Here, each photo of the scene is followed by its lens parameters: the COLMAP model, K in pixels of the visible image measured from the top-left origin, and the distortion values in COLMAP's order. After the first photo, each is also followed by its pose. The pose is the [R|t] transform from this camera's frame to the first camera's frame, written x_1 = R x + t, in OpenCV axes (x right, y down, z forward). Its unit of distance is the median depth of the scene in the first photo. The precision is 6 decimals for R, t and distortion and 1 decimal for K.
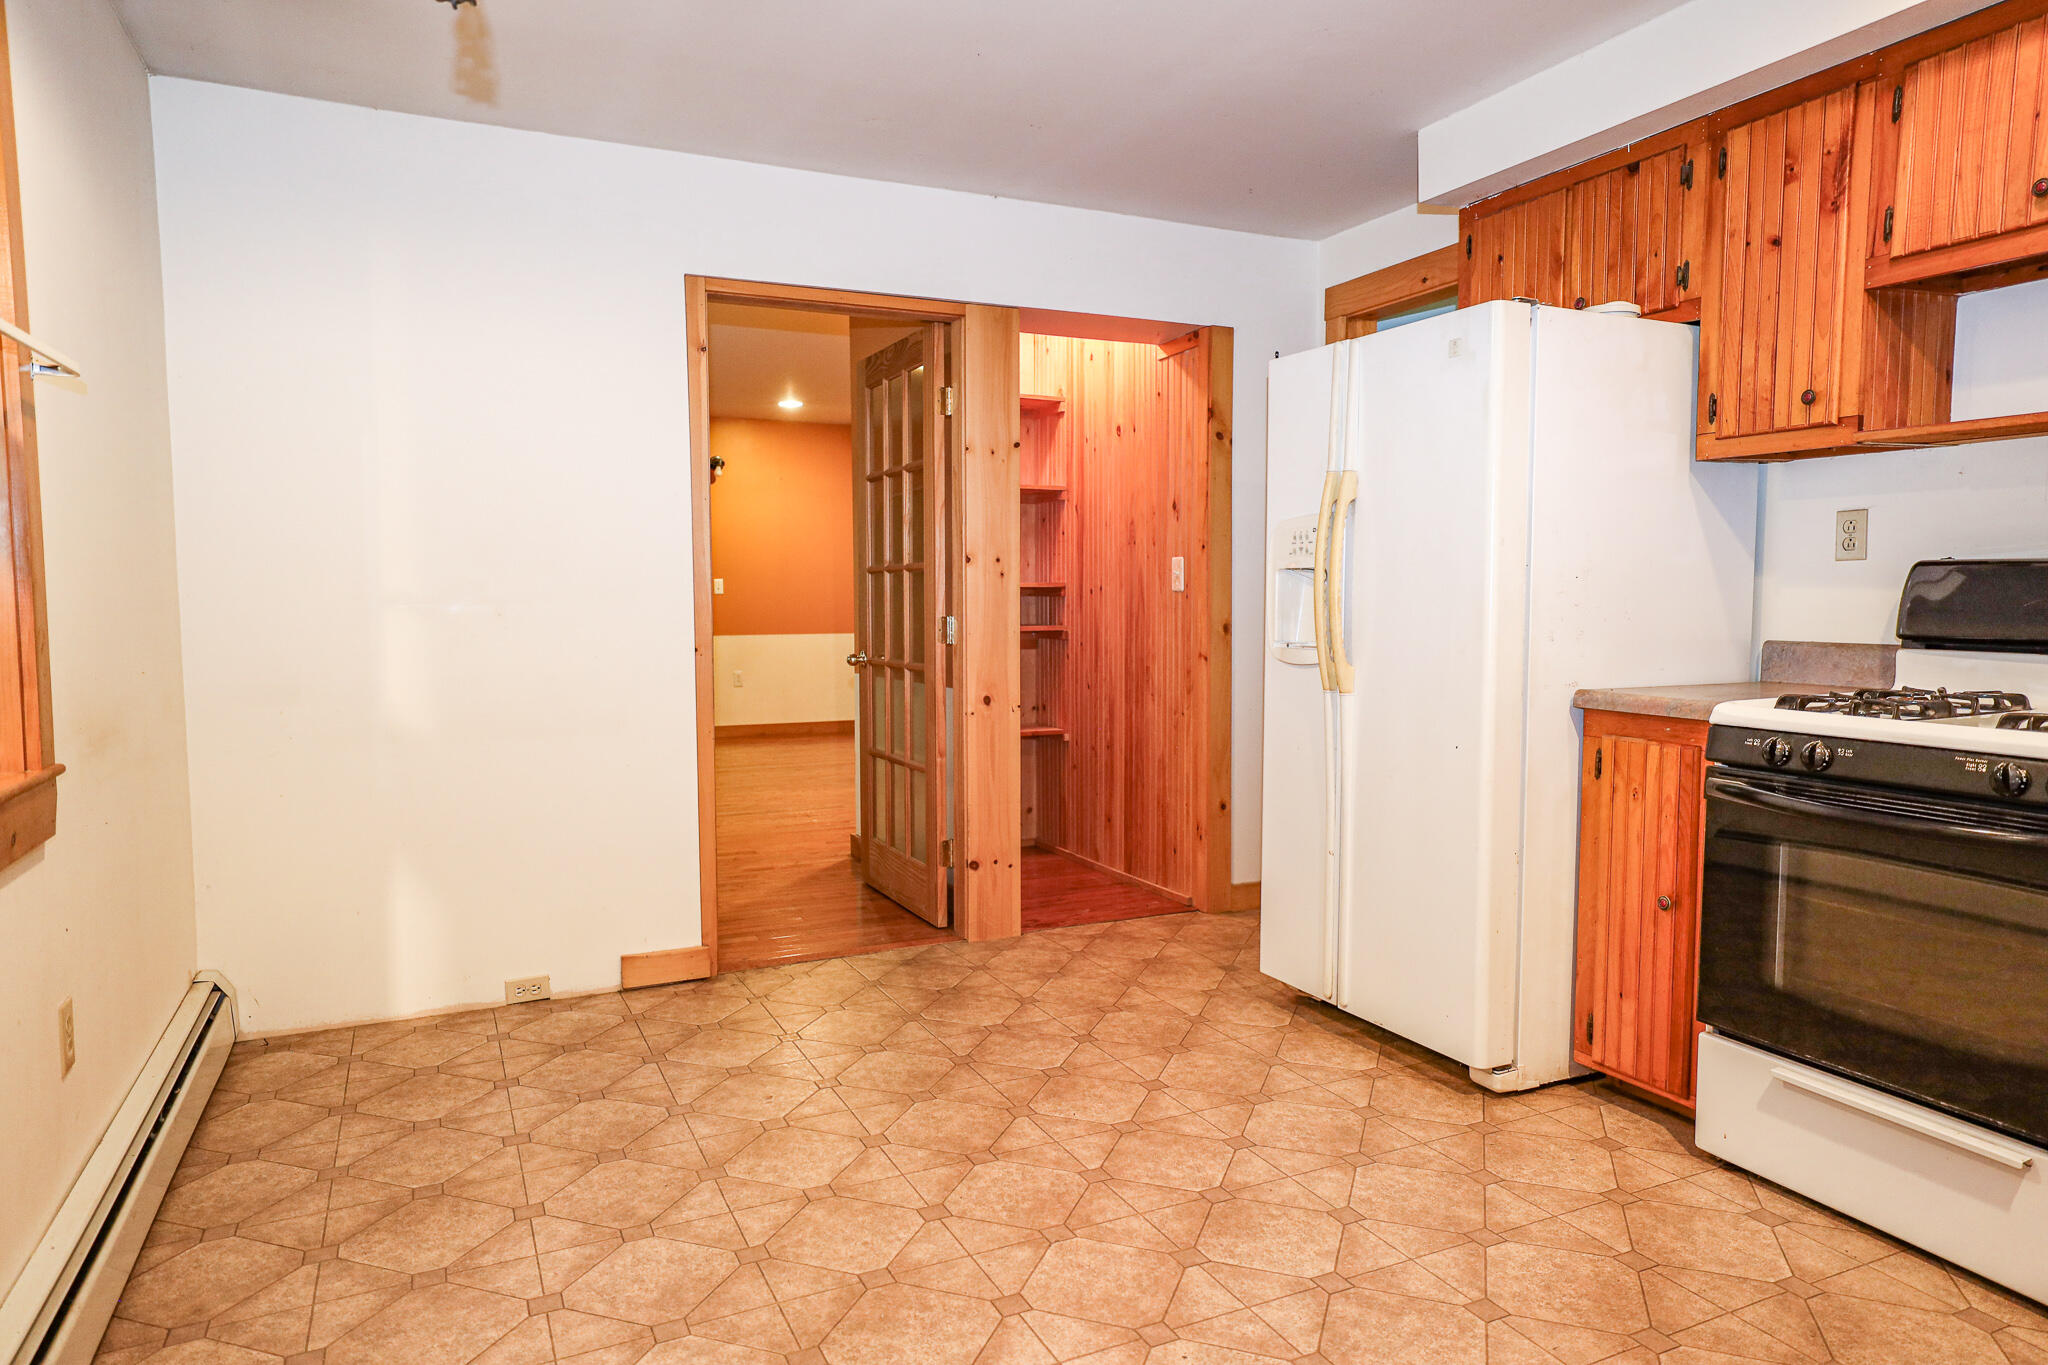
lens RADIAL K [[1256.1, 0, 1018.7], [0, 1256.1, 689.1], [0, 0, 1]] dist [0.013395, 0.018903]
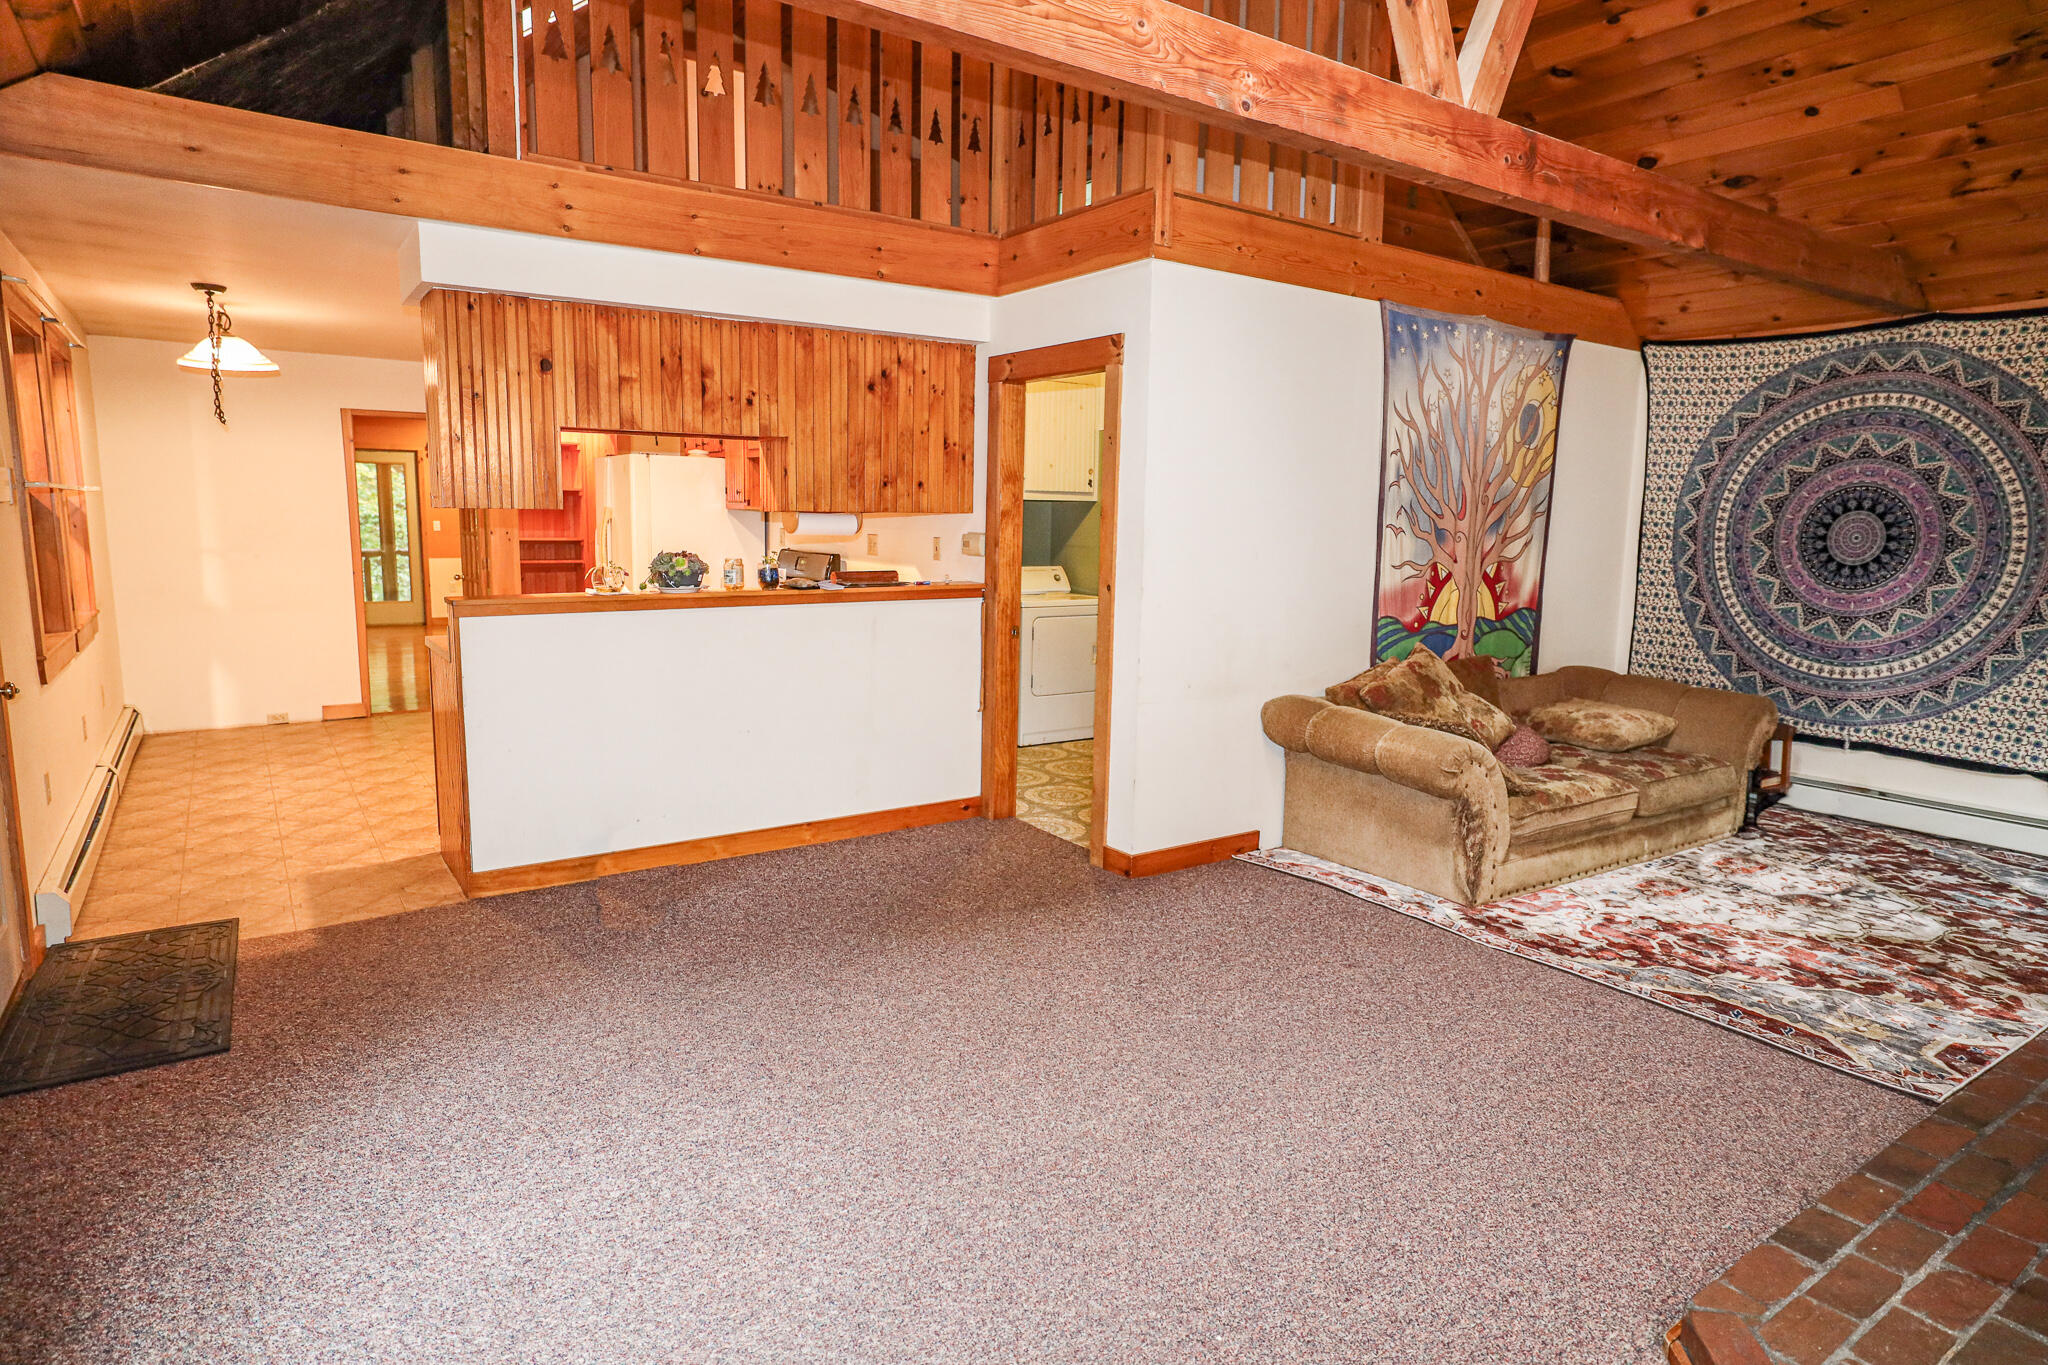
lens RADIAL K [[1141.4, 0, 1027.8], [0, 1141.4, 680.9], [0, 0, 1]] dist [-0.002185, -0.000969]
pose [[0.987461, -0.004192, 0.157807, 0.811239], [-0.007016, 0.997495, 0.070395, 0.013219], [-0.157706, -0.070619, 0.984958, -1.616191]]
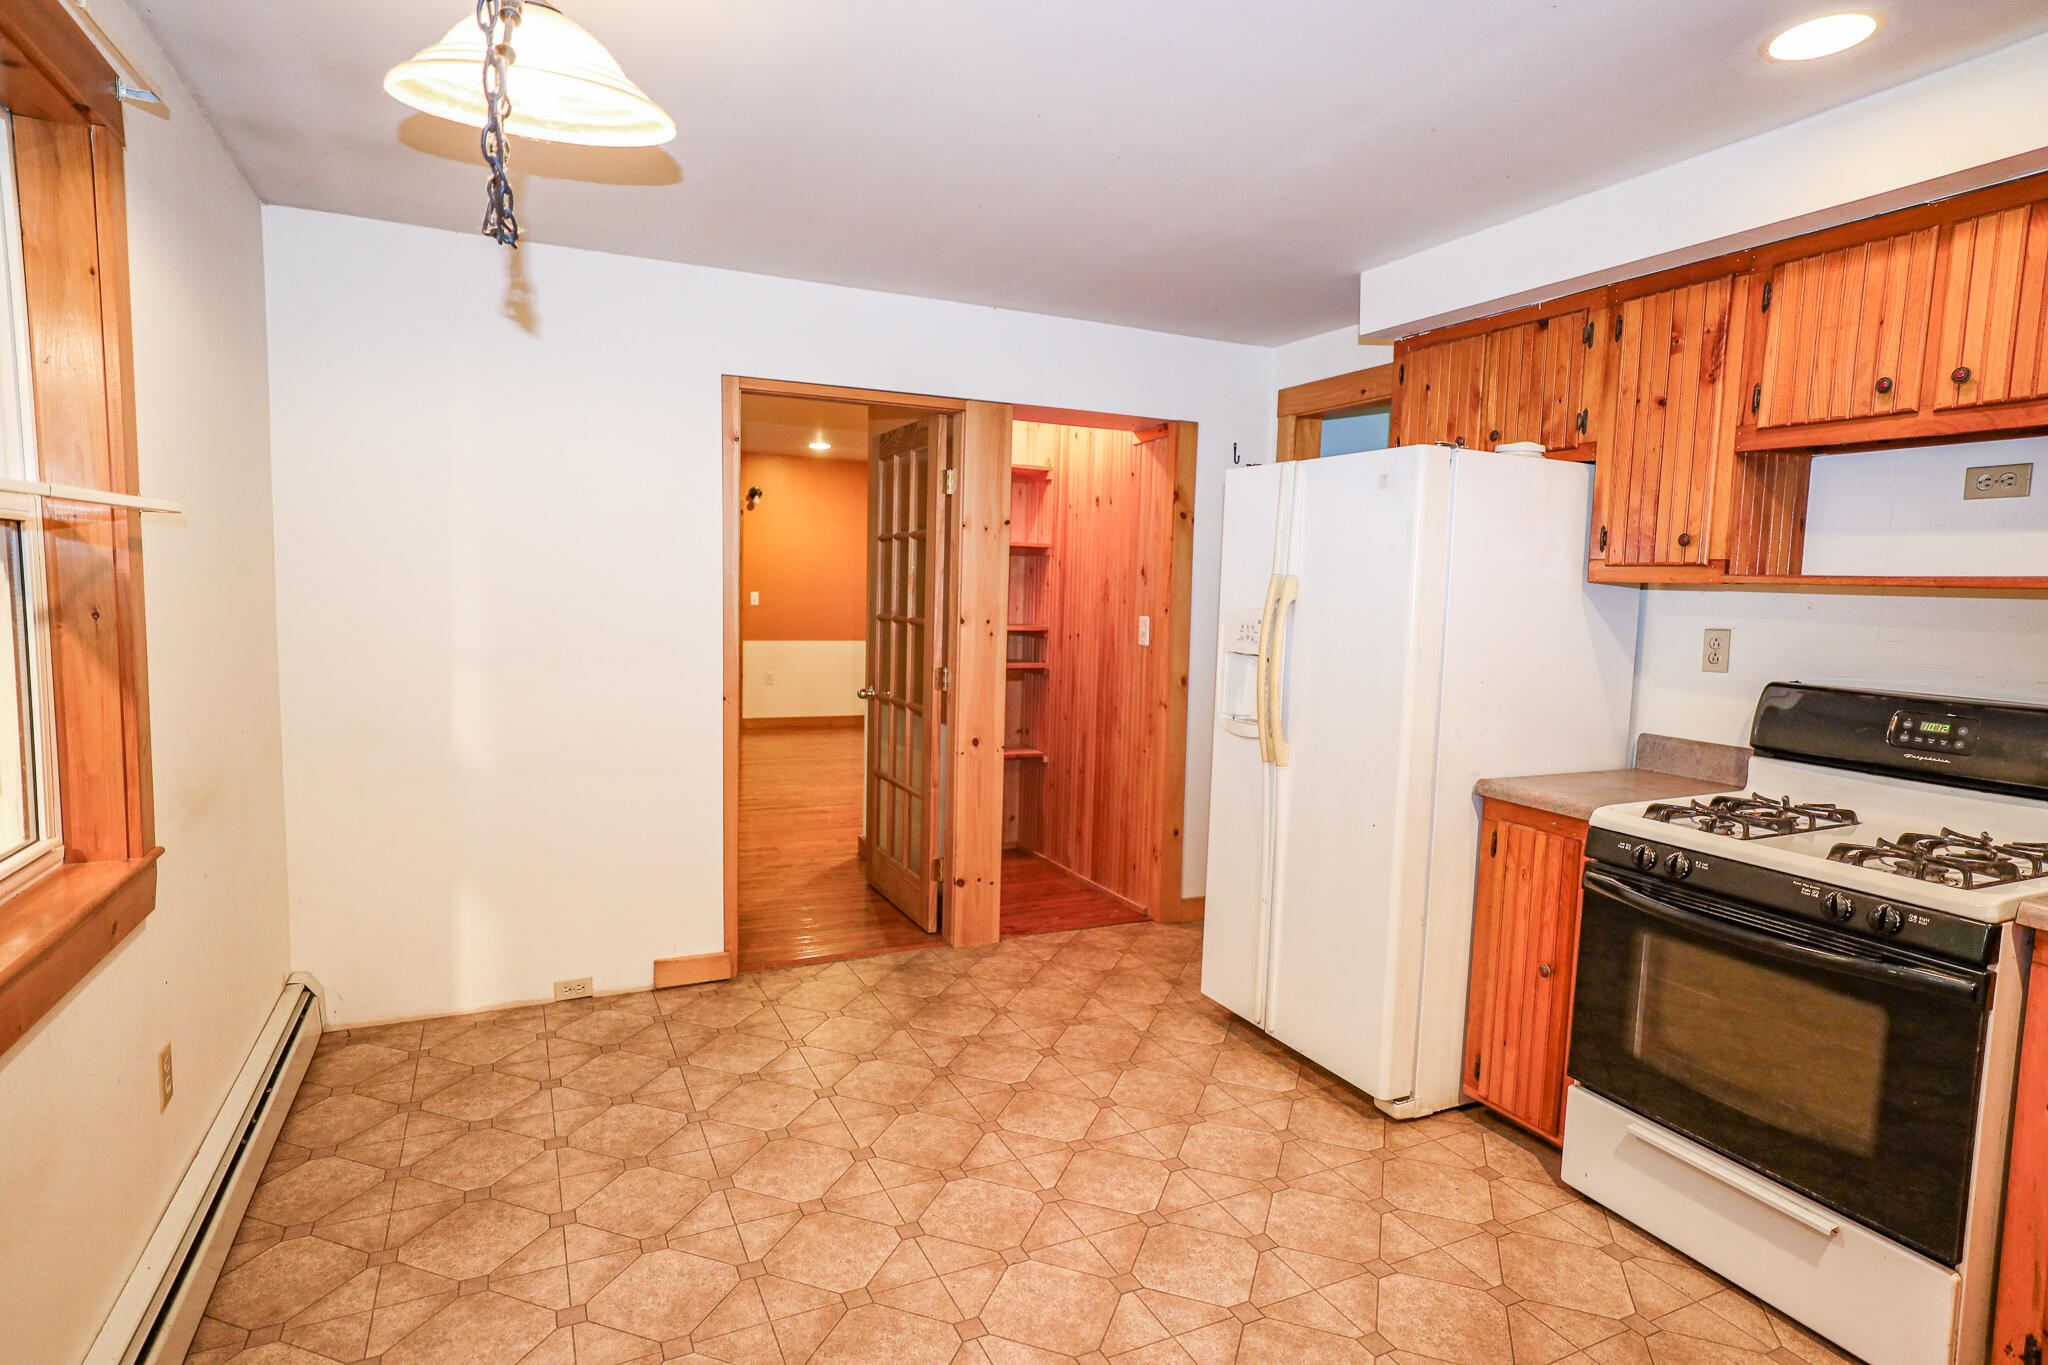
lens RADIAL K [[1067.7, 0, 1021.6], [0, 1067.7, 675.7], [0, 0, 1]] dist [-0.002991, 0.012218]
pose [[0.999576, 0.028602, 0.005465, 0.014353], [-0.028728, 0.999285, 0.024567, -0.109272], [-0.004759, -0.024713, 0.999683, 0.021516]]
